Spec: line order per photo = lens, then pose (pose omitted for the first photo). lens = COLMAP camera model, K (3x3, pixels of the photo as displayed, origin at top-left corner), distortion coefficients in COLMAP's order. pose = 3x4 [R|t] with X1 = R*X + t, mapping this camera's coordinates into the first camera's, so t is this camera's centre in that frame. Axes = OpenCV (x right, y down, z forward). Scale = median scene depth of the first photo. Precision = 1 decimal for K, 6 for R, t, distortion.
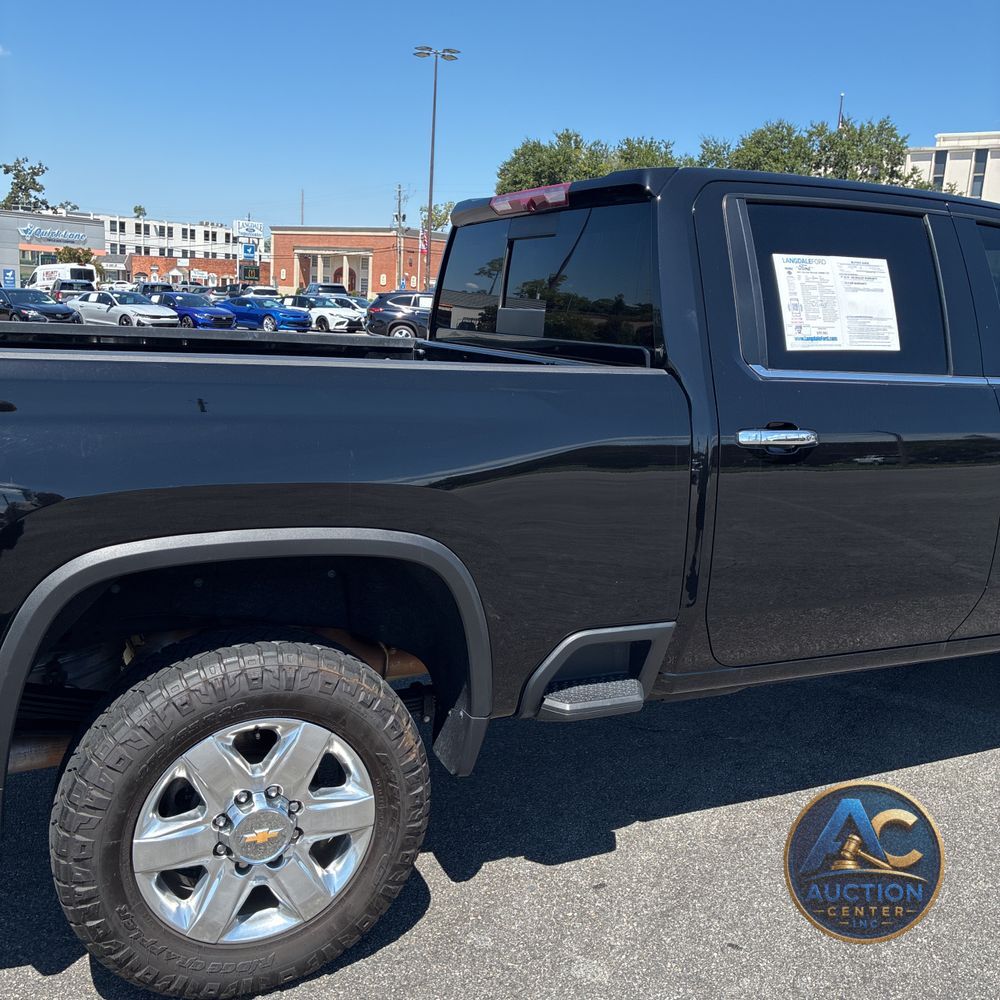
lens RADIAL K [[1016.2, 0, 500.0], [0, 1016.2, 500.0], [0, 0, 1]] dist [0.028566, -0.028864]
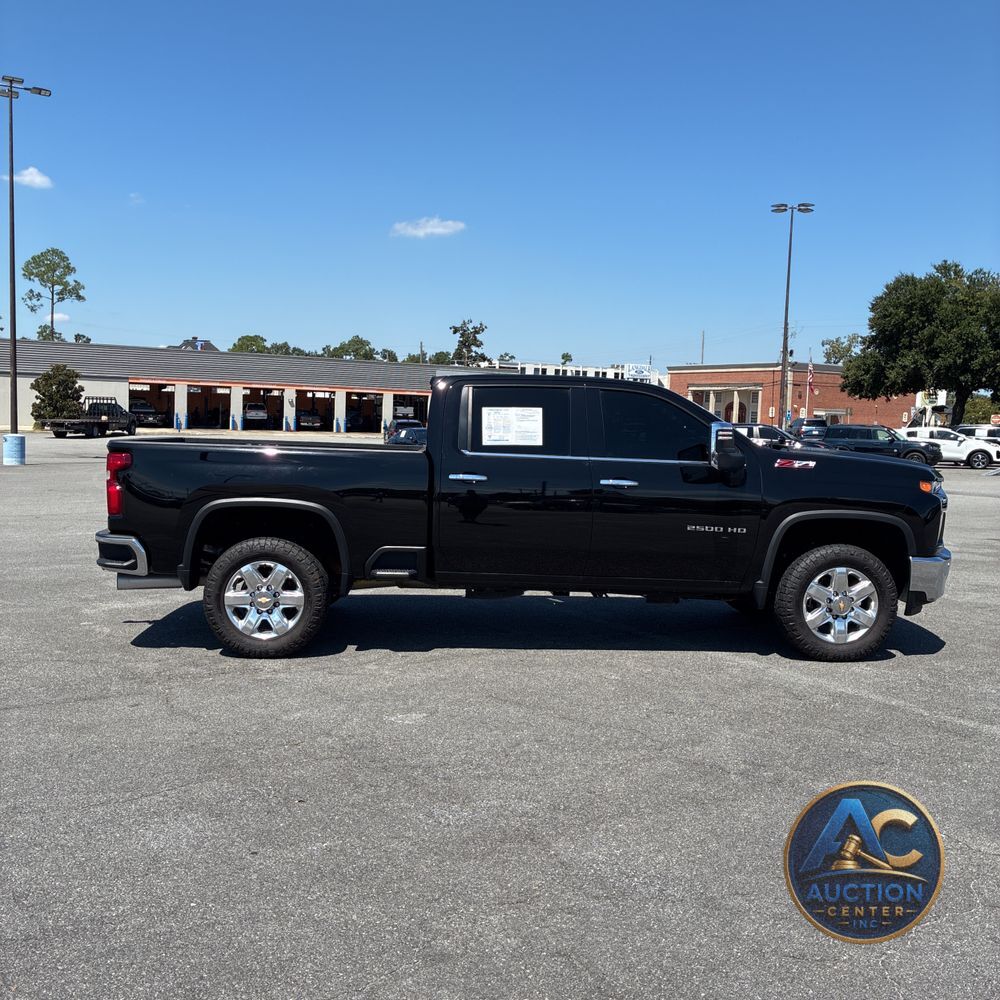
lens RADIAL K [[1017.3, 0, 484.2], [0, 1017.3, 500.5], [0, 0, 1]] dist [0.046261, -0.031274]
pose [[0.912476, 0.010484, -0.408996, 0.116981], [-0.062931, 0.991371, -0.114988, 0.024724], [0.404261, 0.130662, 0.905263, -0.111511]]
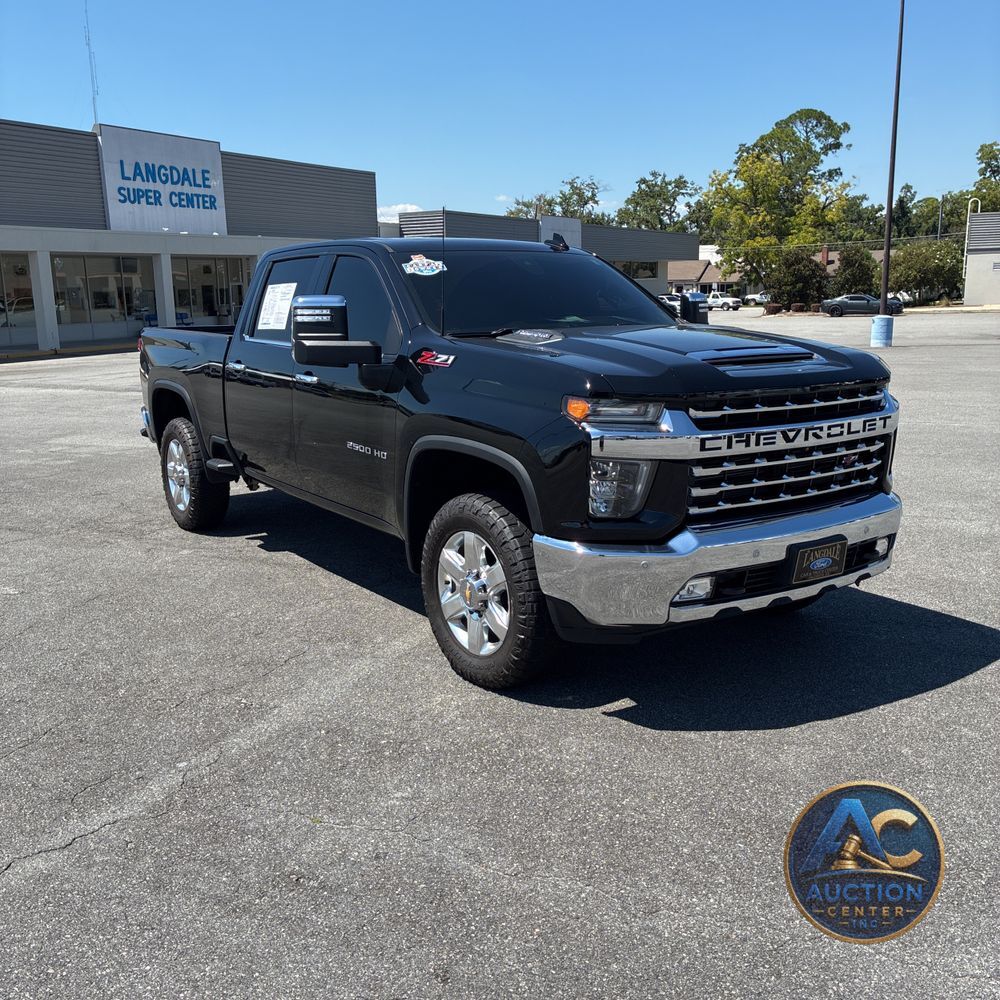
lens RADIAL K [[1016.2, 0, 500.0], [0, 1016.2, 500.0], [0, 0, 1]] dist [0.028566, -0.028864]
pose [[0.153115, 0.152052, -0.976440, 0.229006], [-0.170902, 0.977278, 0.125383, -0.013323], [0.973318, 0.147678, 0.175622, 0.104424]]
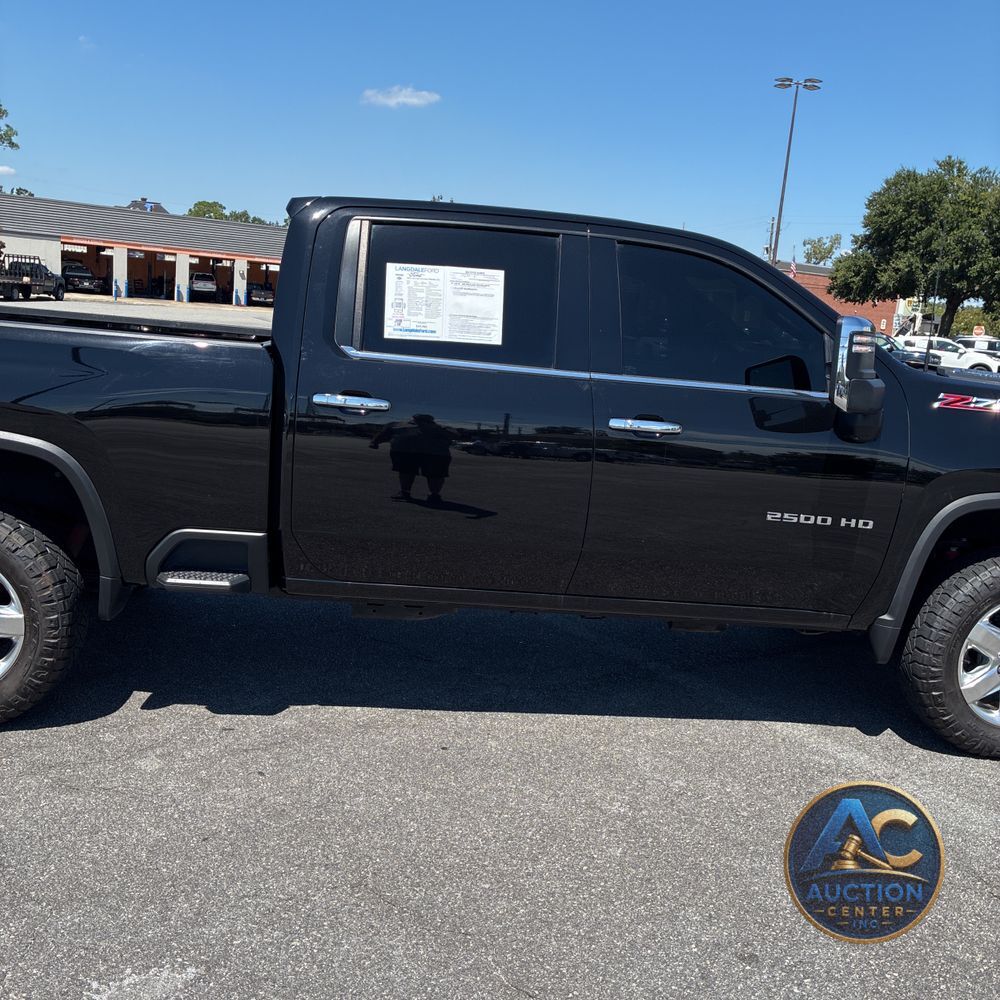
lens RADIAL K [[1014.6, 0, 504.0], [0, 1014.6, 507.6], [0, 0, 1]] dist [0.034846, -0.007737]
pose [[0.931334, 0.095147, -0.351516, 0.079712], [-0.103316, 0.994638, -0.004509, 0.005073], [0.349202, 0.040516, 0.936171, -0.012752]]
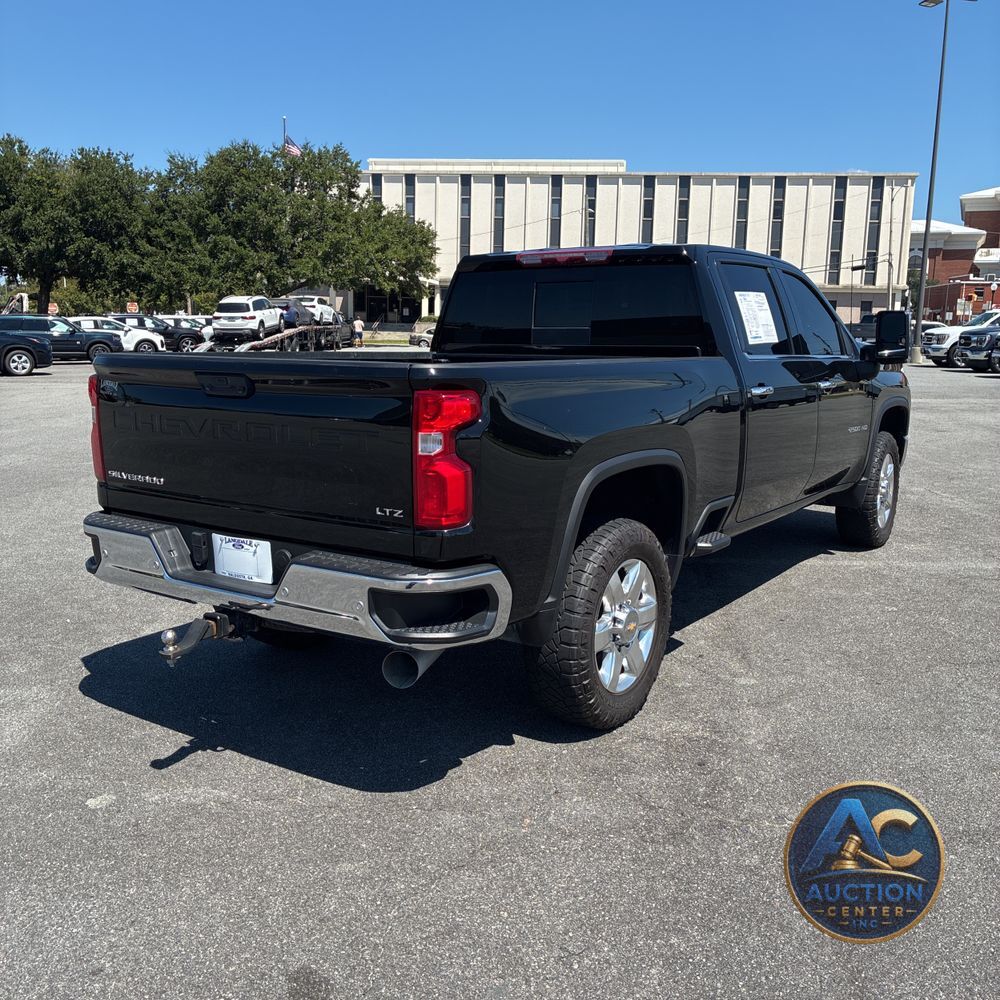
lens RADIAL K [[1025.8, 0, 500.0], [0, 1025.8, 500.0], [0, 0, 1]] dist [0.013858, -0.008051]
pose [[0.859838, -0.118416, 0.496645, -0.093705], [0.124322, 0.992014, 0.021290, 0.003171], [-0.495199, 0.043438, 0.867693, -0.032647]]
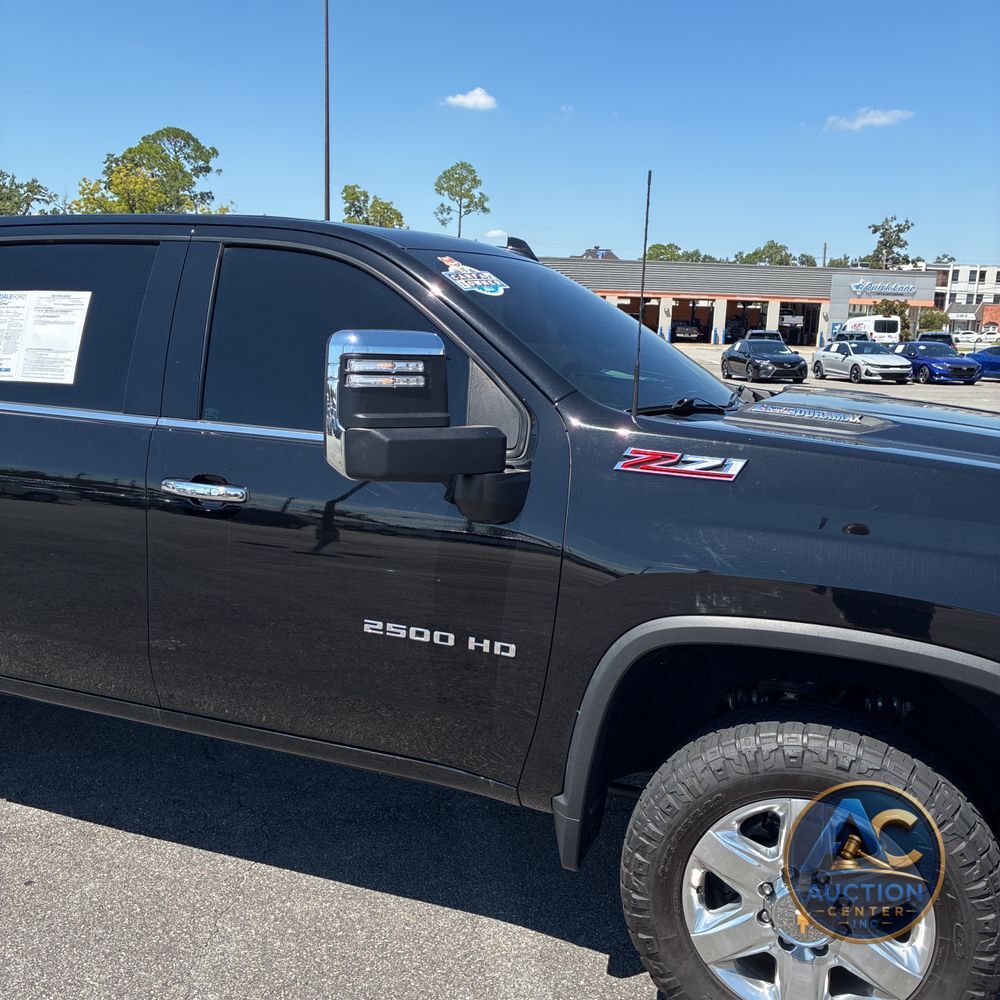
lens RADIAL K [[1013.9, 0, 510.2], [0, 1013.9, 489.4], [0, 0, 1]] dist [0.050016, -0.025324]
pose [[0.692410, 0.094963, -0.715227, 0.131062], [-0.137104, 0.990556, -0.001211, -0.009735], [0.708358, 0.098899, 0.698891, 0.059023]]
